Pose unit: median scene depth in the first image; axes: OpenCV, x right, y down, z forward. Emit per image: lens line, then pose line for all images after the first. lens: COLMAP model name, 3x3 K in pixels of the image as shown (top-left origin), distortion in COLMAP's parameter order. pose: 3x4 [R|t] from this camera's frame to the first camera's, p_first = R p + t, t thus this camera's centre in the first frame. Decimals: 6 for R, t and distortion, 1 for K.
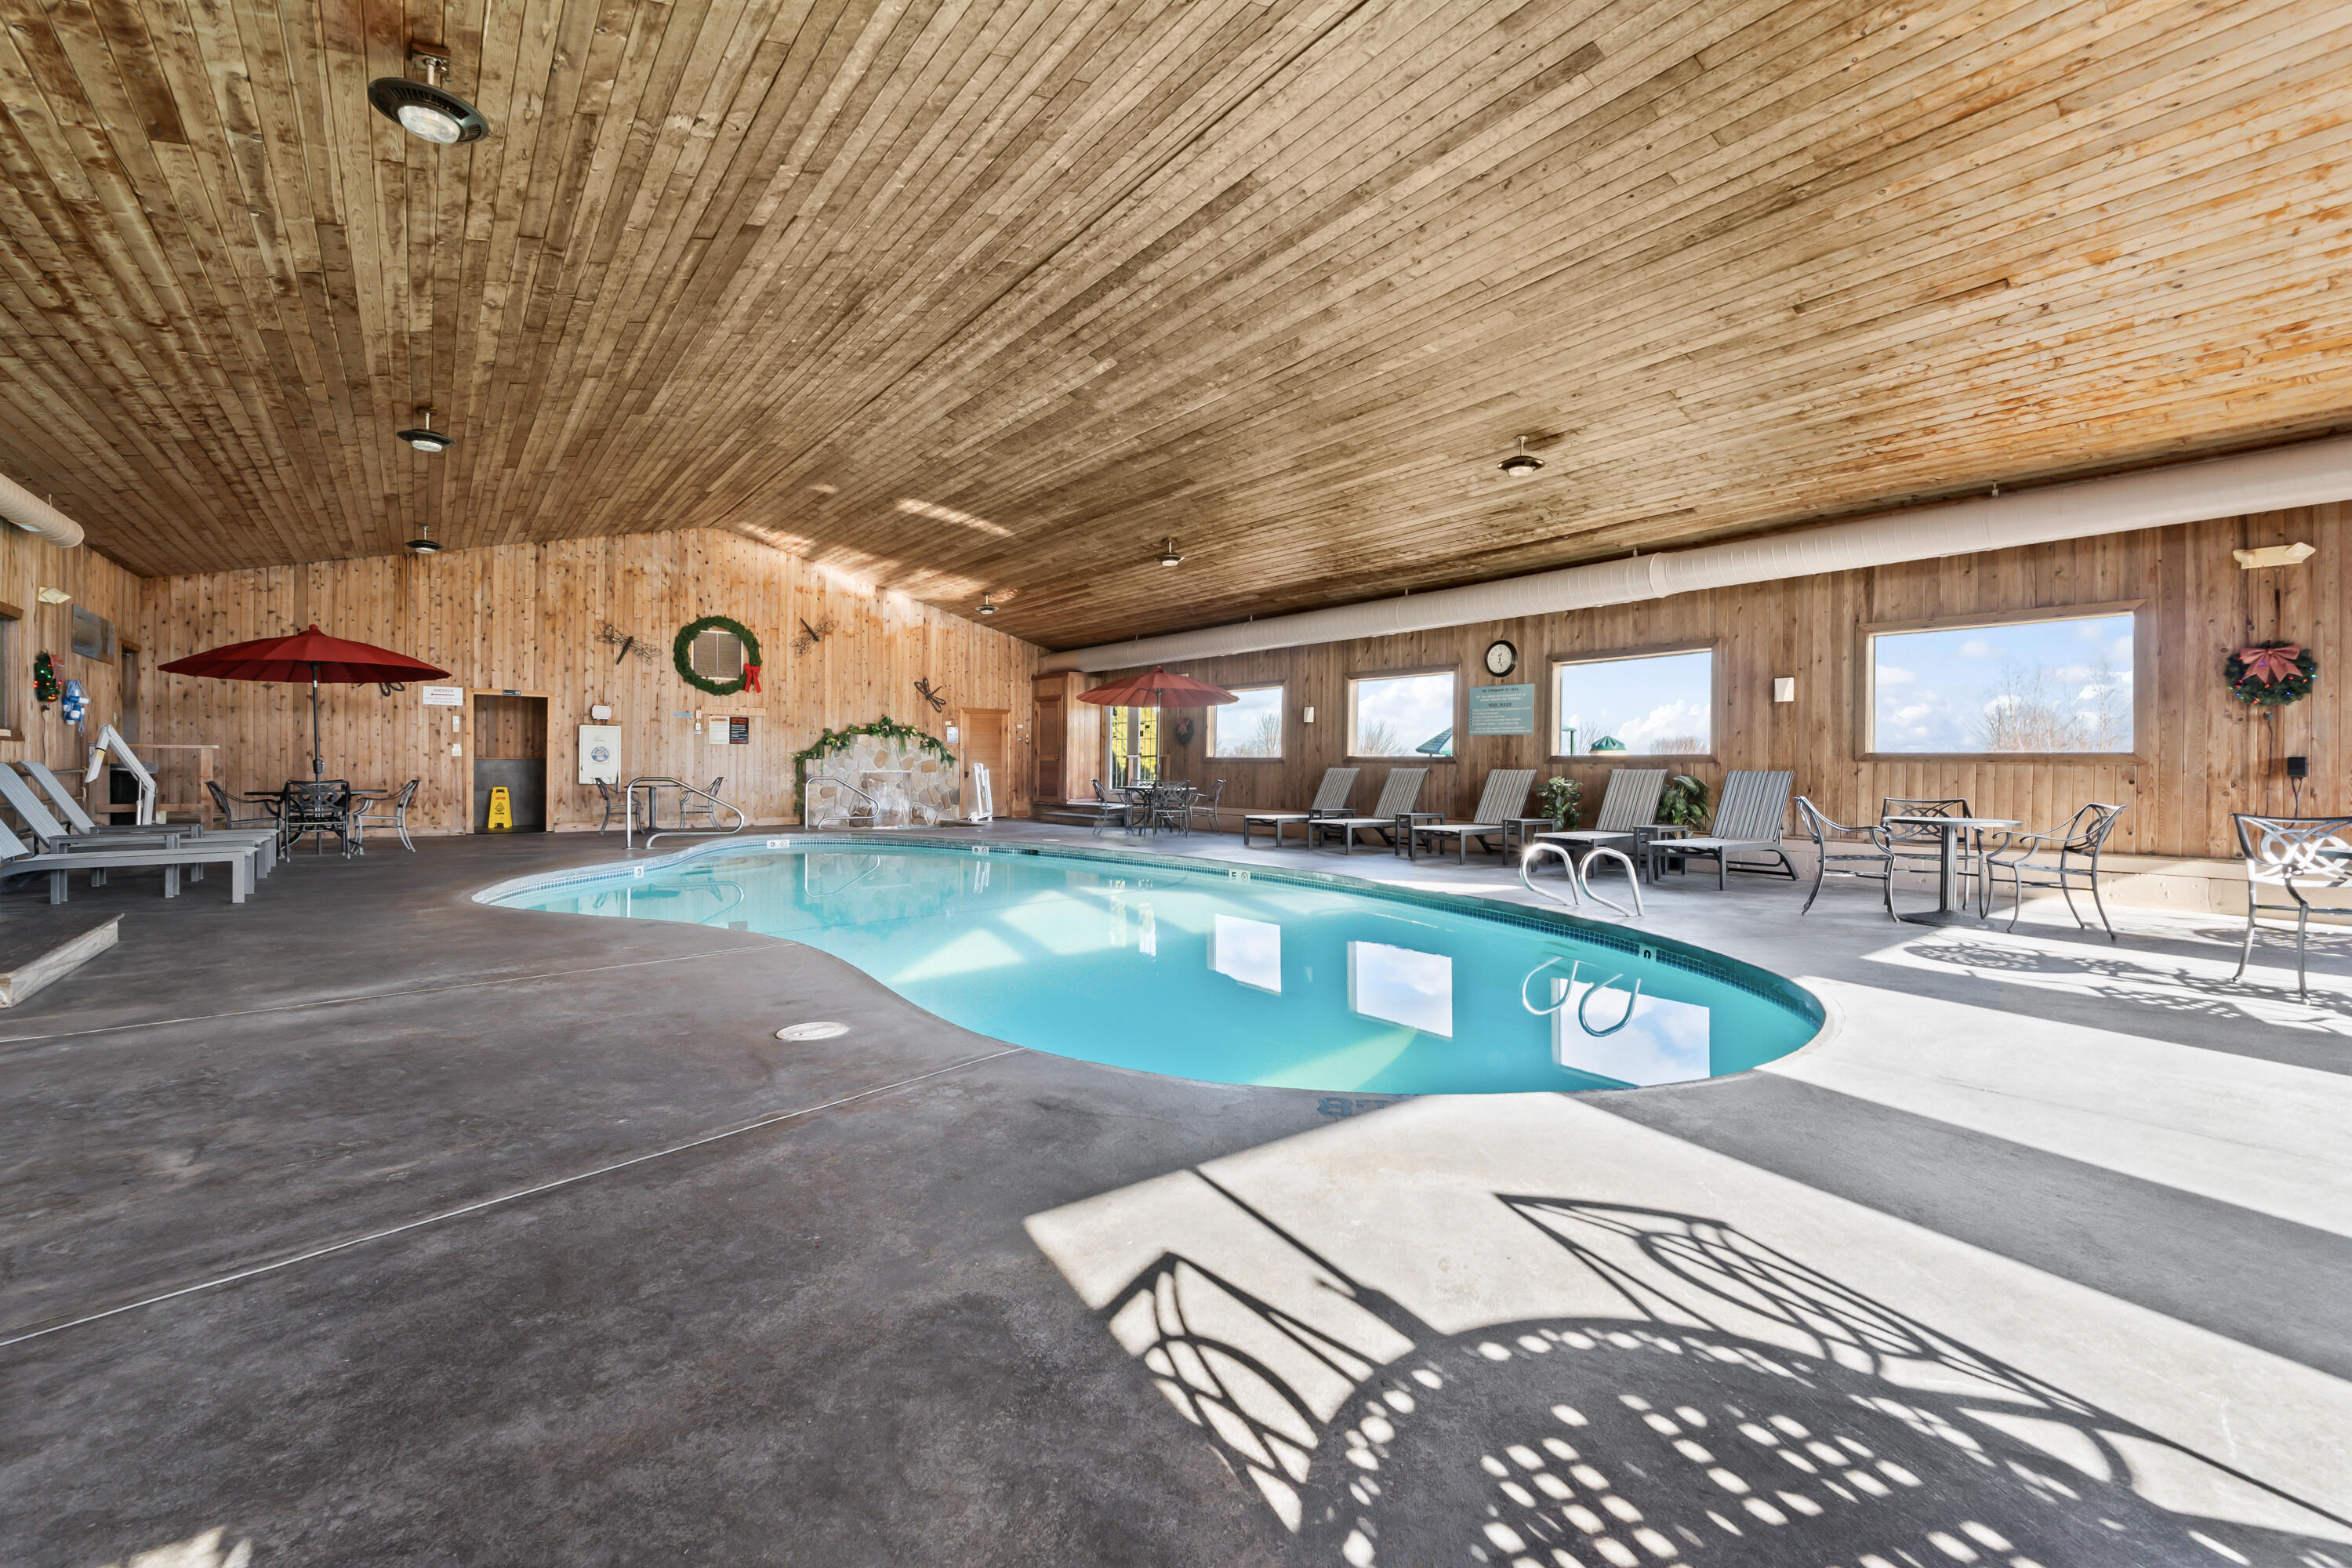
lens RADIAL K [[987.7, 0, 1173.9], [0, 987.7, 761.1], [0, 0, 1]] dist [0.000894, -0.000180]
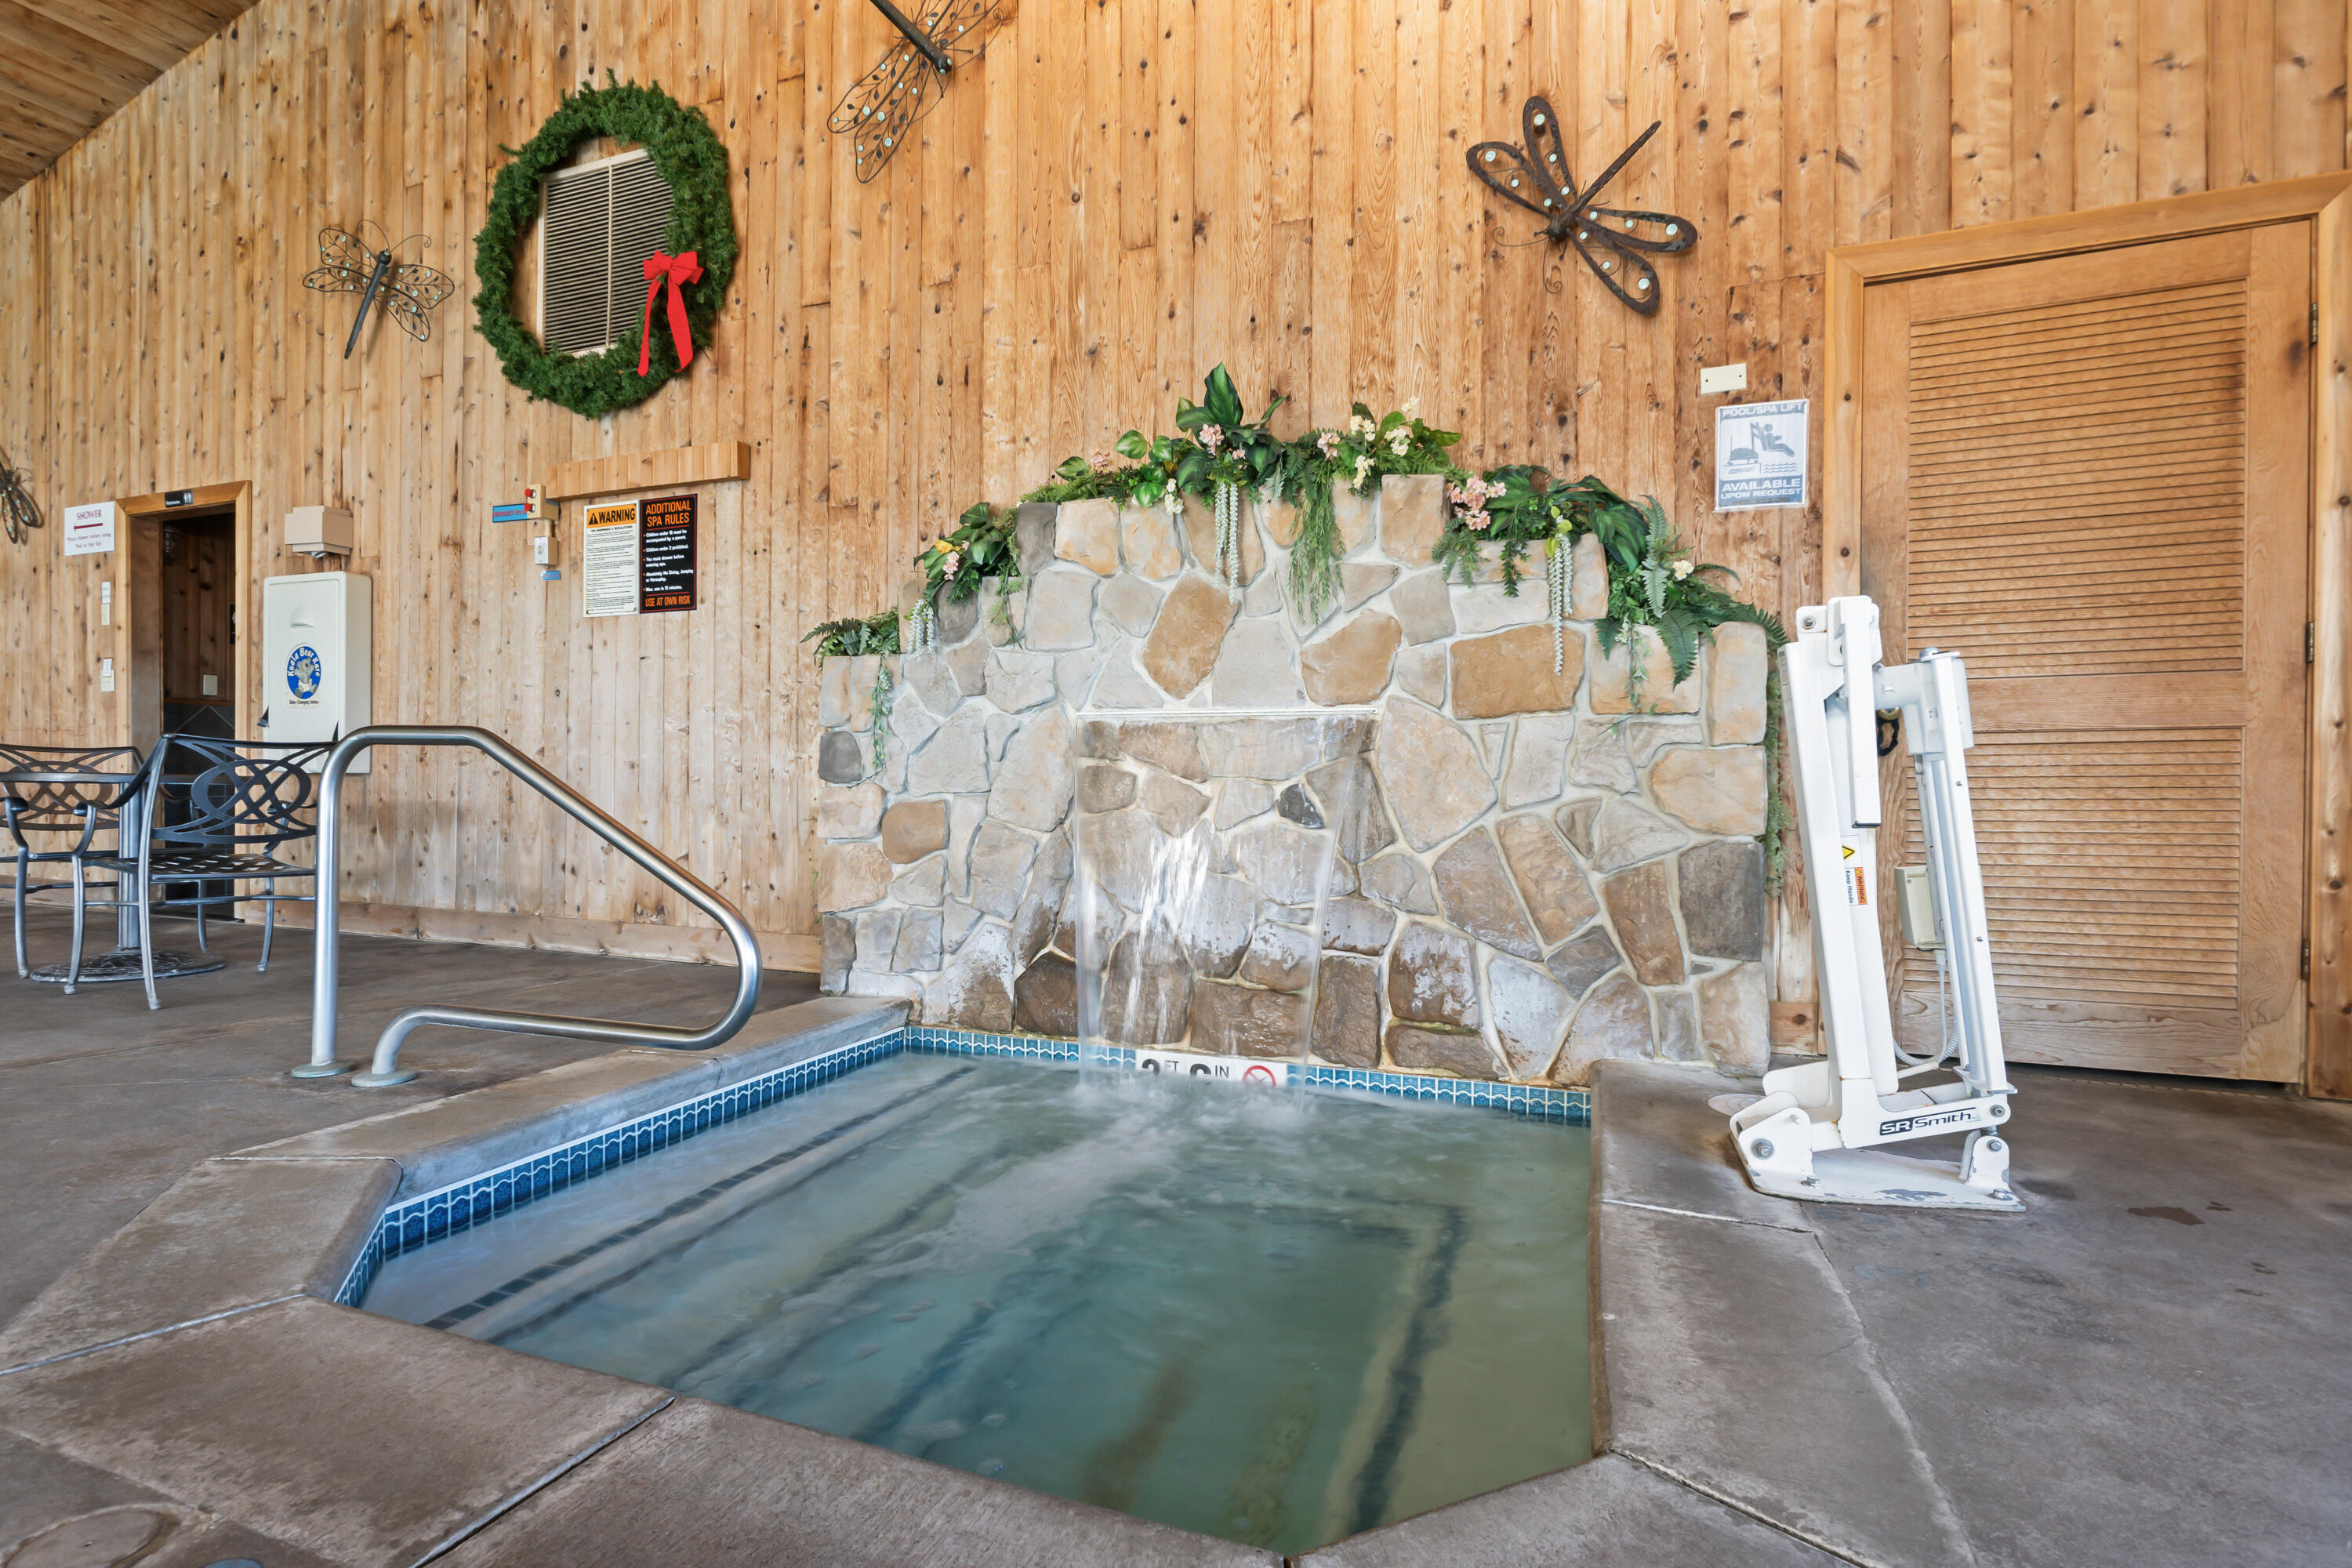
lens RADIAL K [[1129.9, 0, 1176.0], [0, 1129.9, 784.0], [0, 0, 1]] dist [-0.002027, 0.000008]
pose [[0.509583, 0.006225, -0.860399, -0.155140], [-0.000246, 0.999975, 0.007089, 0.023836], [0.860422, -0.003401, 0.509571, 1.032690]]
